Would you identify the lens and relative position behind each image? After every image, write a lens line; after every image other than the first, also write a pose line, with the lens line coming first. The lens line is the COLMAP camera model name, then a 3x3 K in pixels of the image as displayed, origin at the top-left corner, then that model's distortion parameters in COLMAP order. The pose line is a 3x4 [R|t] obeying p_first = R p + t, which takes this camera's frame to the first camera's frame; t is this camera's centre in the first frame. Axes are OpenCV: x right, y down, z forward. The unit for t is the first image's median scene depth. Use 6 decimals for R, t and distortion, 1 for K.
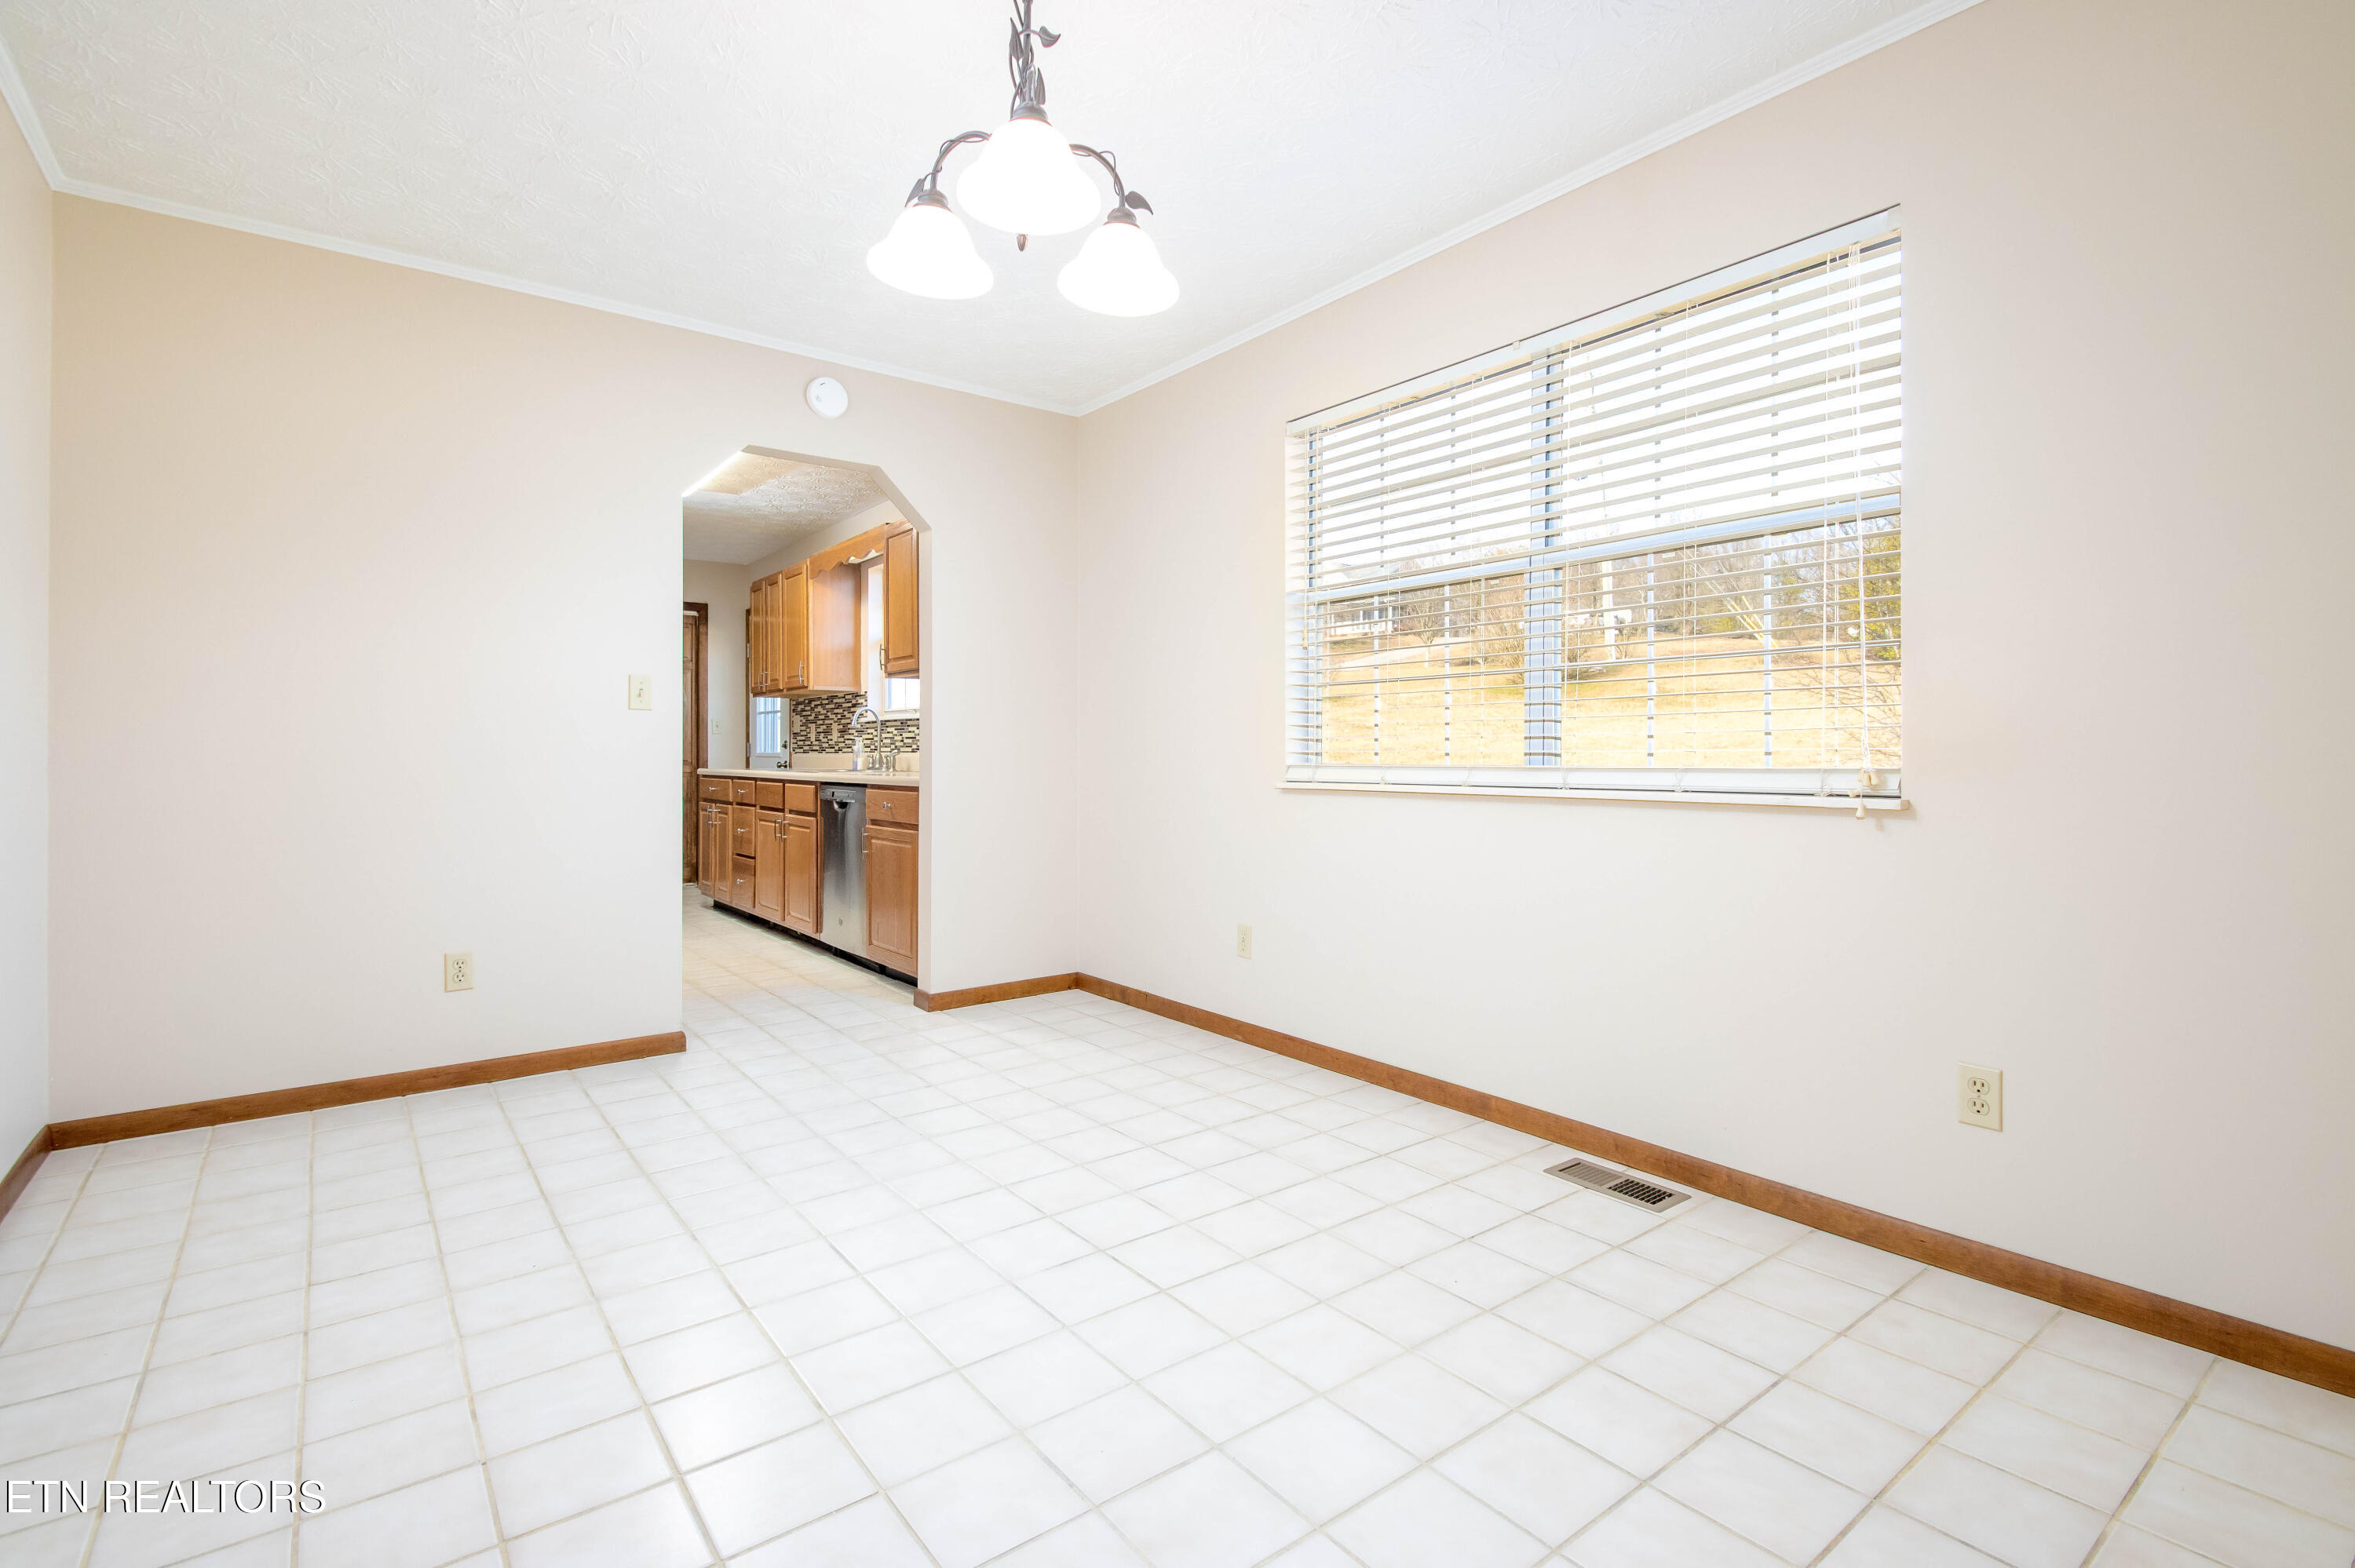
lens RADIAL K [[1099.2, 0, 1189.1], [0, 1099.2, 764.2], [0, 0, 1]] dist [0.029522, -0.020262]
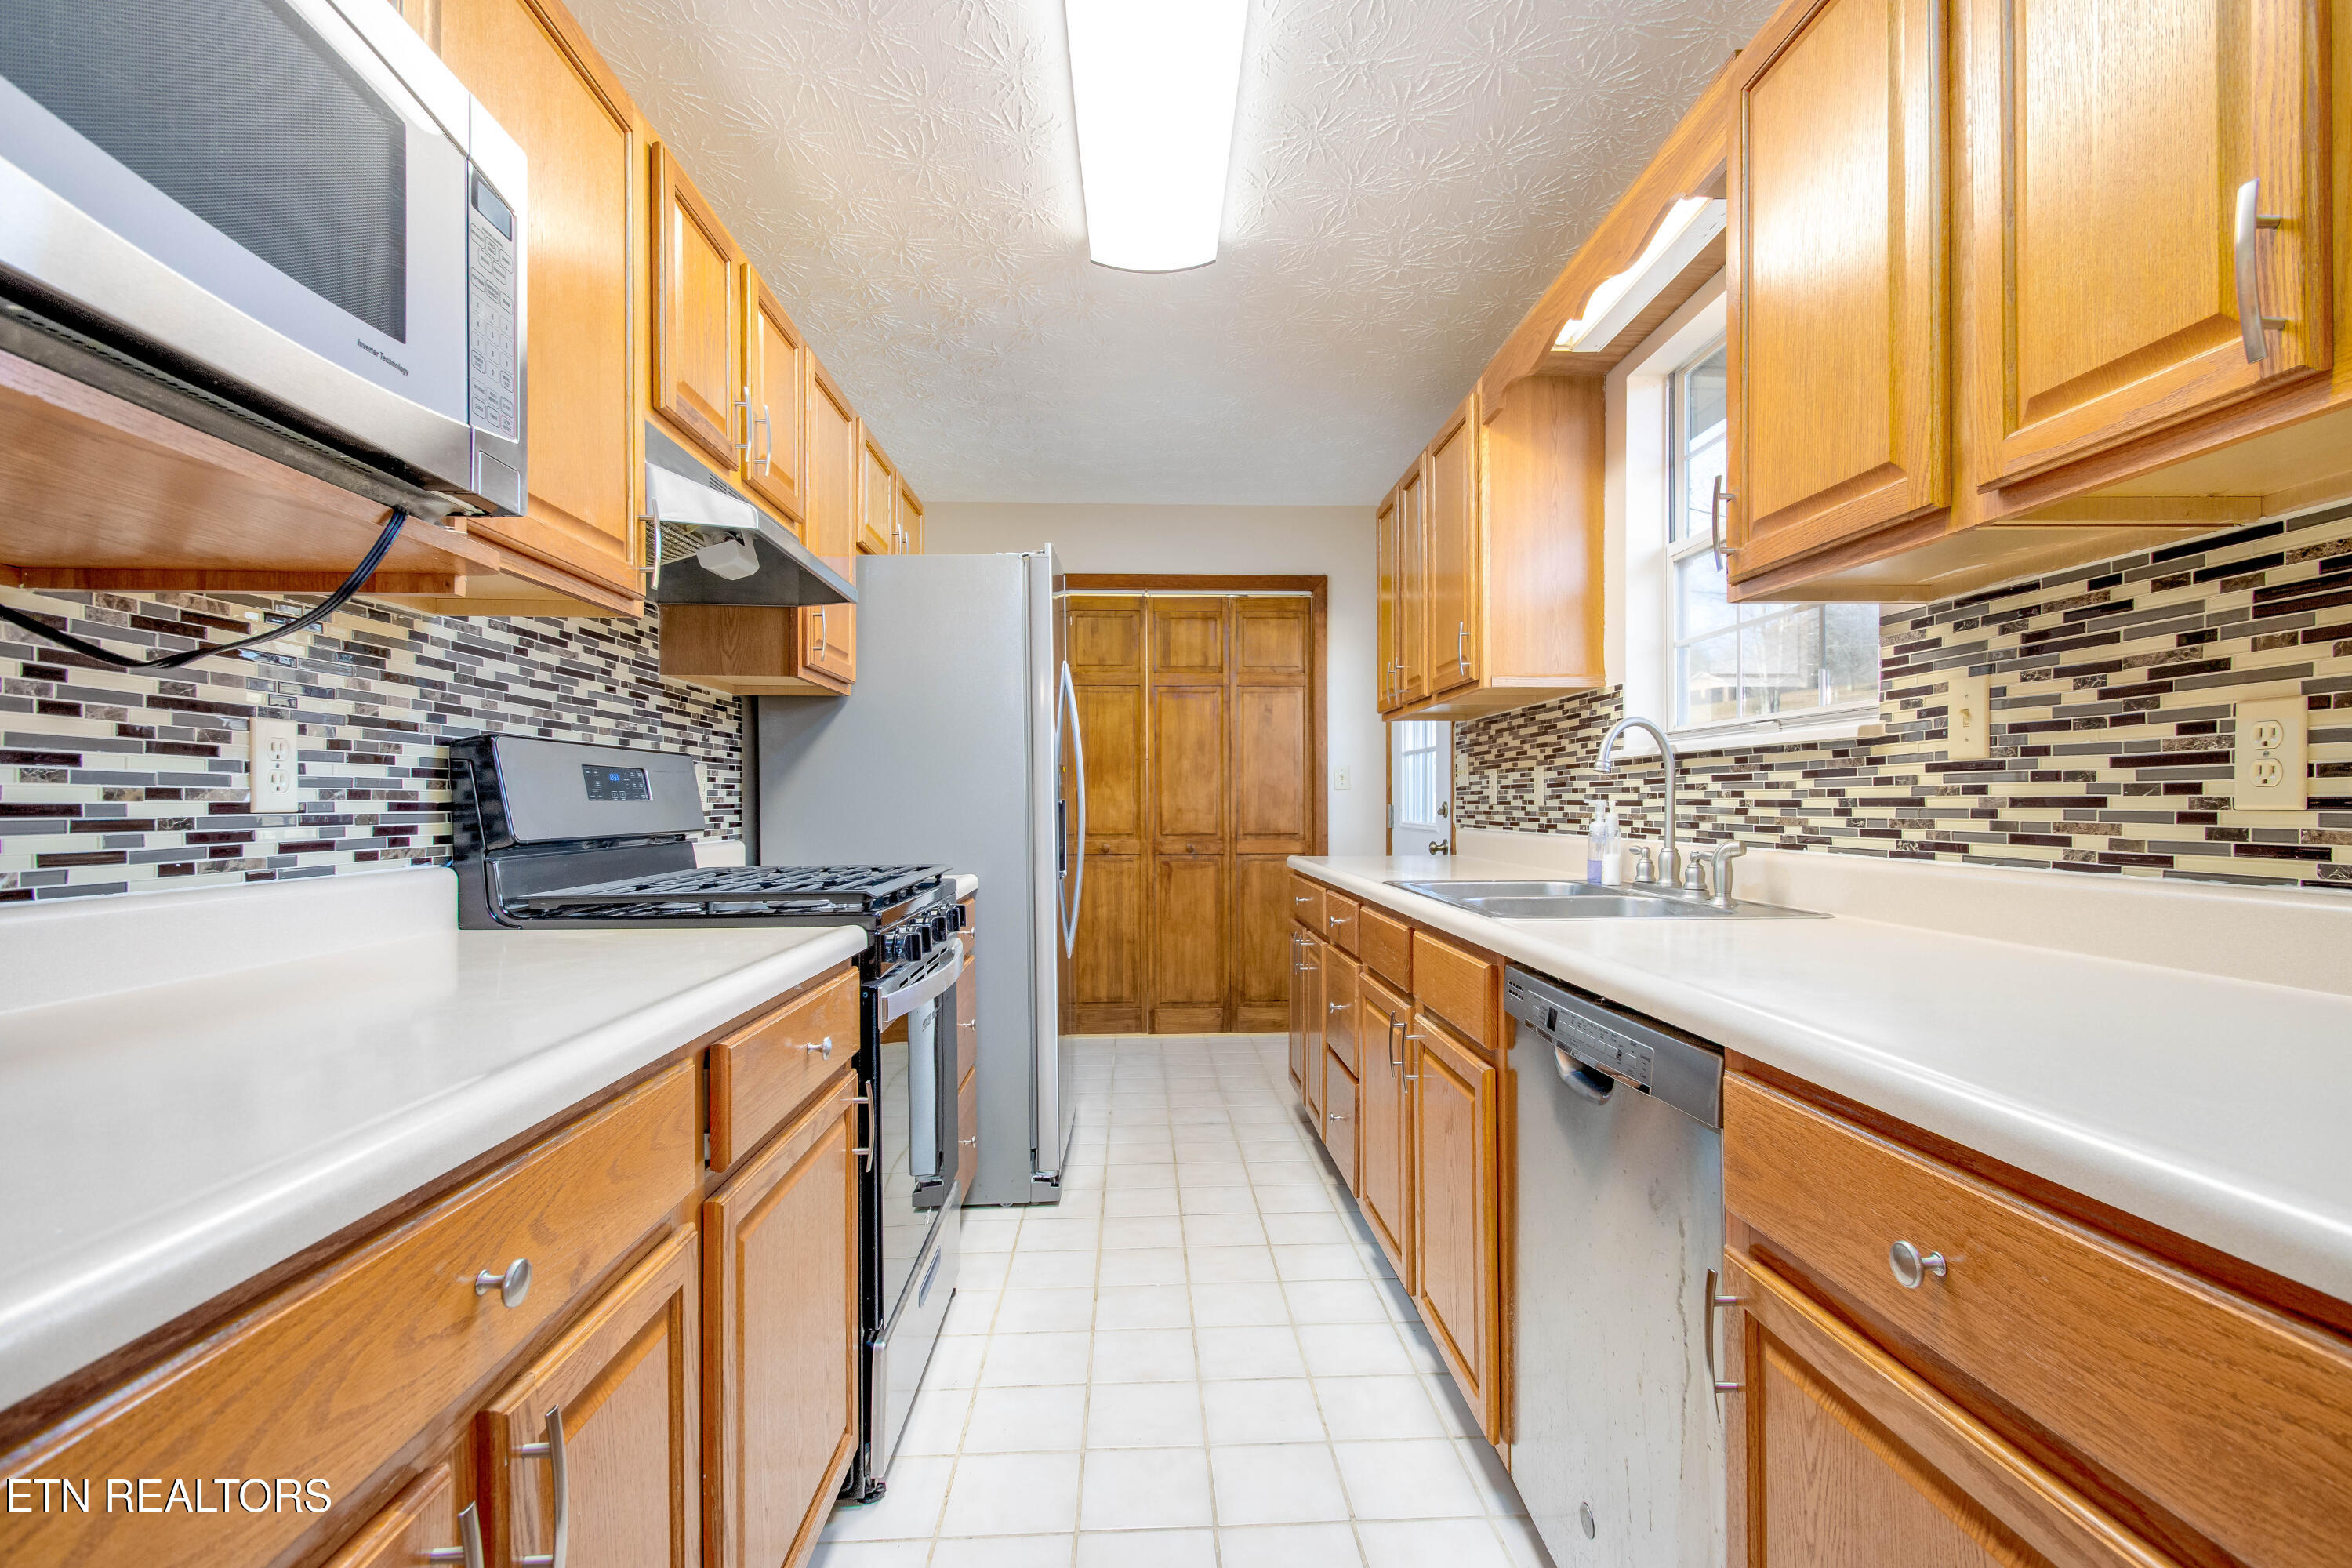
lens RADIAL K [[1098.0, 0, 1187.6], [0, 1098.0, 764.2], [0, 0, 1]] dist [0.029522, -0.020262]
pose [[0.819653, -0.016692, -0.572618, -0.181870], [-0.009815, 0.999020, -0.043170, -0.017331], [0.572777, 0.041005, 0.818685, 0.549871]]
